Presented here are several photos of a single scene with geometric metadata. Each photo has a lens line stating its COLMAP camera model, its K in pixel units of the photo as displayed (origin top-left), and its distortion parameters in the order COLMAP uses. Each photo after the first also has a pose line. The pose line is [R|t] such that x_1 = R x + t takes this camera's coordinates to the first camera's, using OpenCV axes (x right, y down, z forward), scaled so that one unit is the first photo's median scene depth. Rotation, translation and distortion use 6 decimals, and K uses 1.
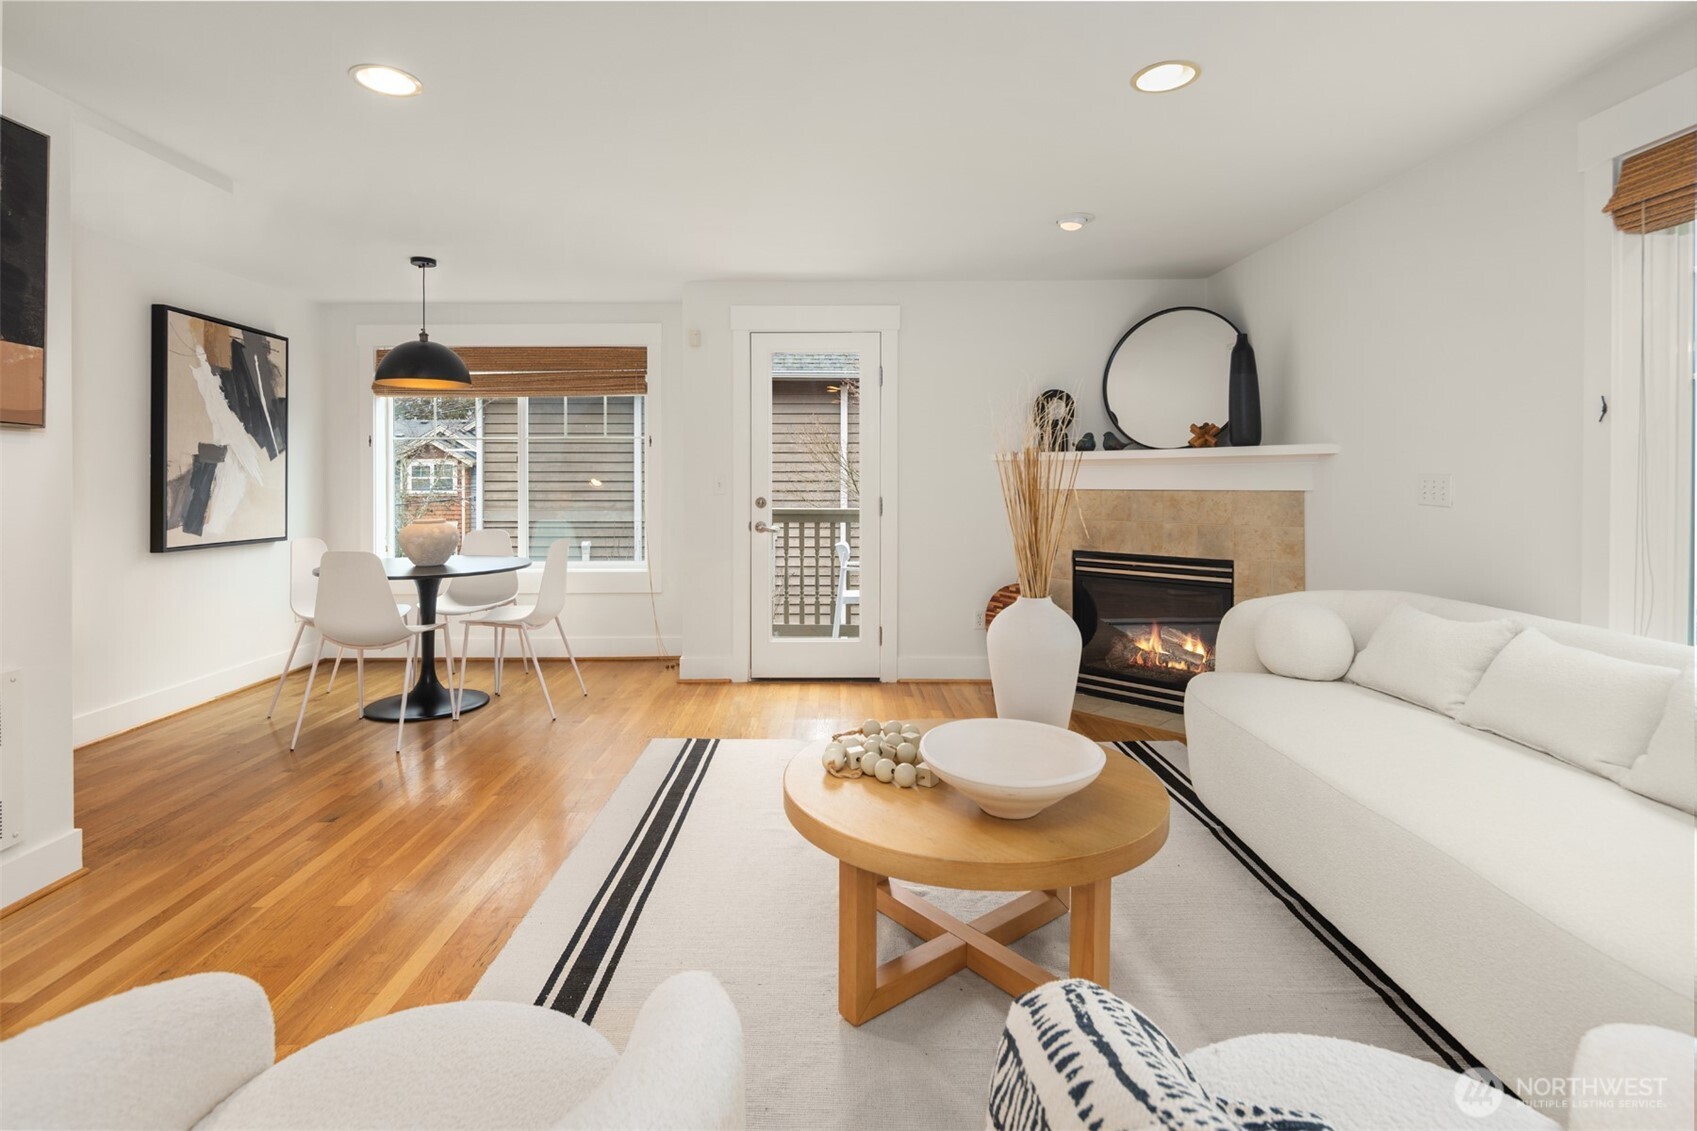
lens RADIAL K [[817.5, 0, 848.5], [0, 817.5, 565.5], [0, 0, 1]] dist [0.001502, 0.000204]
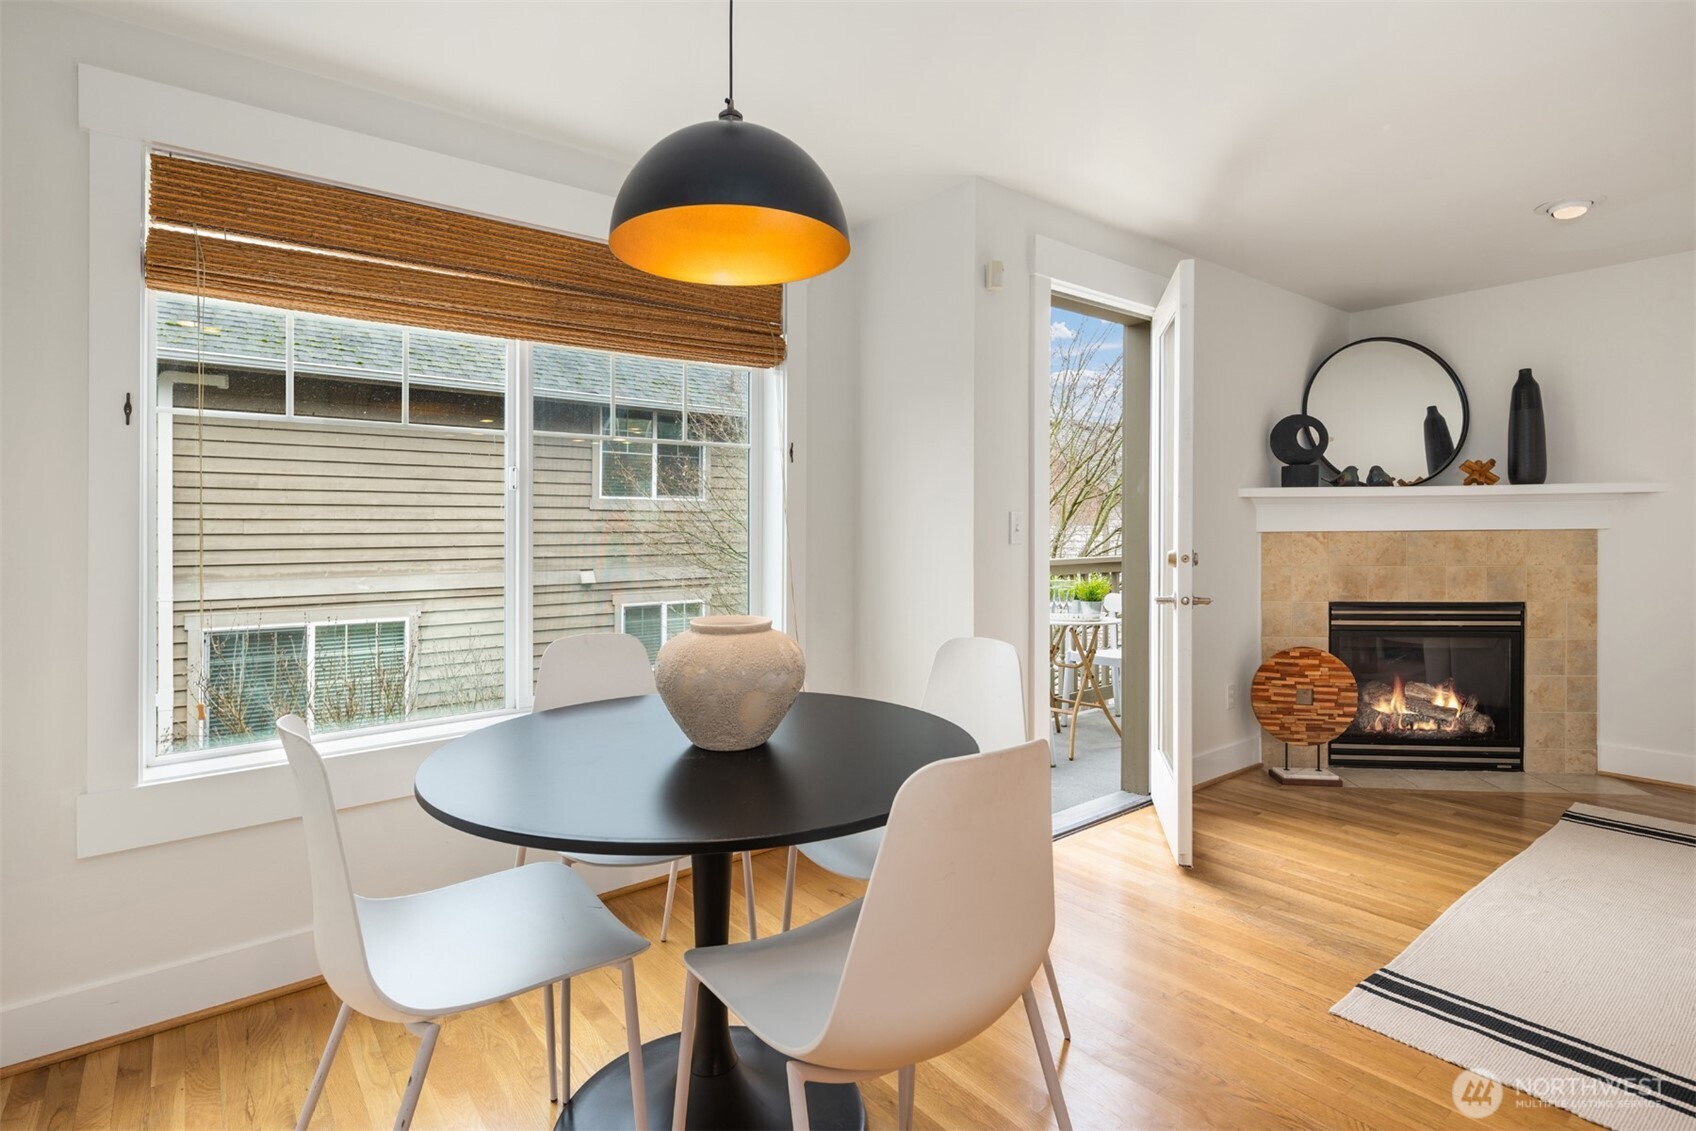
lens RADIAL K [[817.0, 0, 848.0], [0, 817.0, 565.5], [0, 0, 1]] dist [0.001502, 0.000204]
pose [[0.779130, 0.004648, 0.626845, -0.728230], [0.065548, 0.993887, -0.088842, -0.015555], [-0.623425, 0.110308, 0.774063, 0.726345]]
